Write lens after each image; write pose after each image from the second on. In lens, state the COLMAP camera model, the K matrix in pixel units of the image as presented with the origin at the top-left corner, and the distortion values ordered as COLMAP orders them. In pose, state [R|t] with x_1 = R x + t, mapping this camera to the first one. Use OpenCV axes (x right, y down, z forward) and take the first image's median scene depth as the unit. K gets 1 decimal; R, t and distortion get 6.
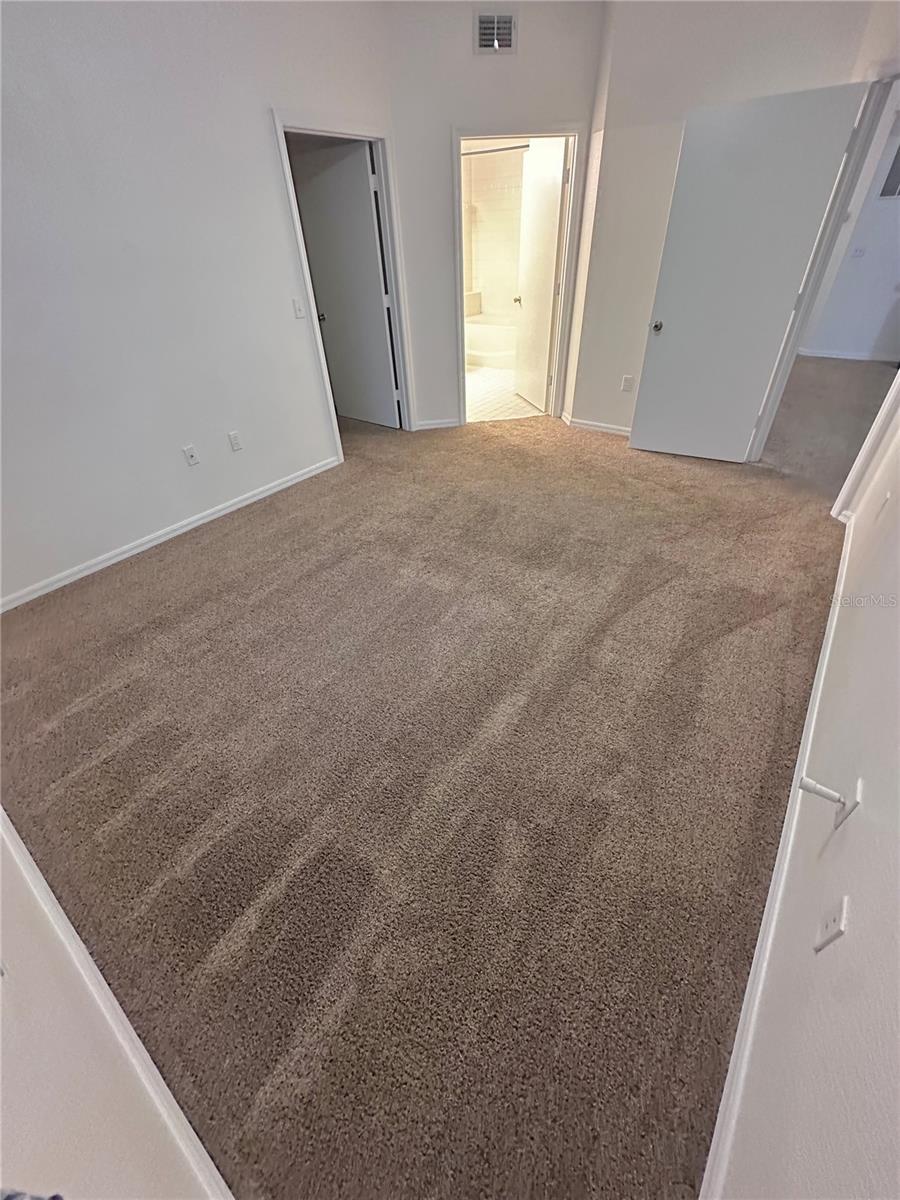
lens RADIAL K [[479.7, 0, 450.0], [0, 479.7, 600.0], [0, 0, 1]] dist [-0.002812, -0.000236]
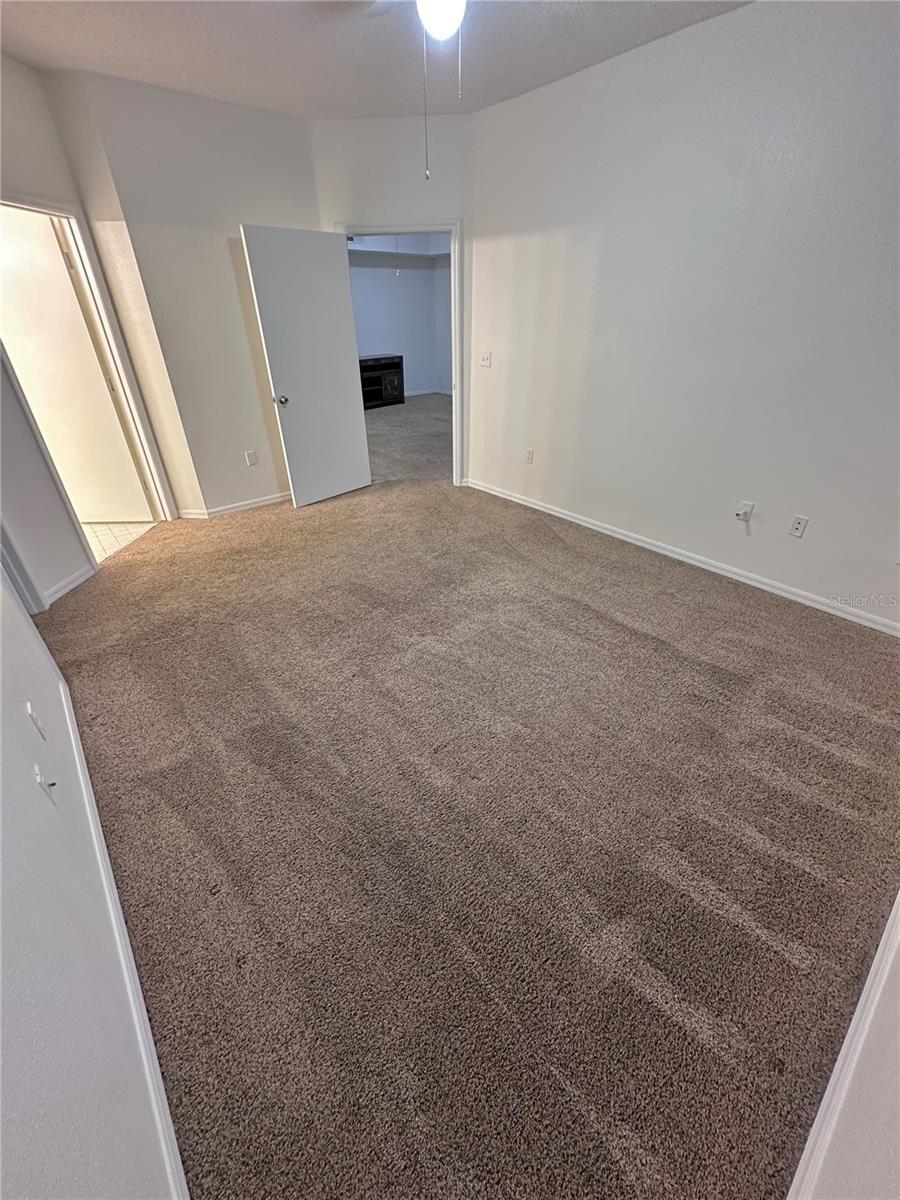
lens RADIAL K [[479.7, 0, 450.0], [0, 479.7, 600.0], [0, 0, 1]] dist [-0.002812, -0.000236]
pose [[0.217828, -0.477228, 0.851355, -0.631474], [0.594390, 0.756740, 0.272111, -0.281197], [-0.774113, 0.446763, 0.448499, 0.391076]]
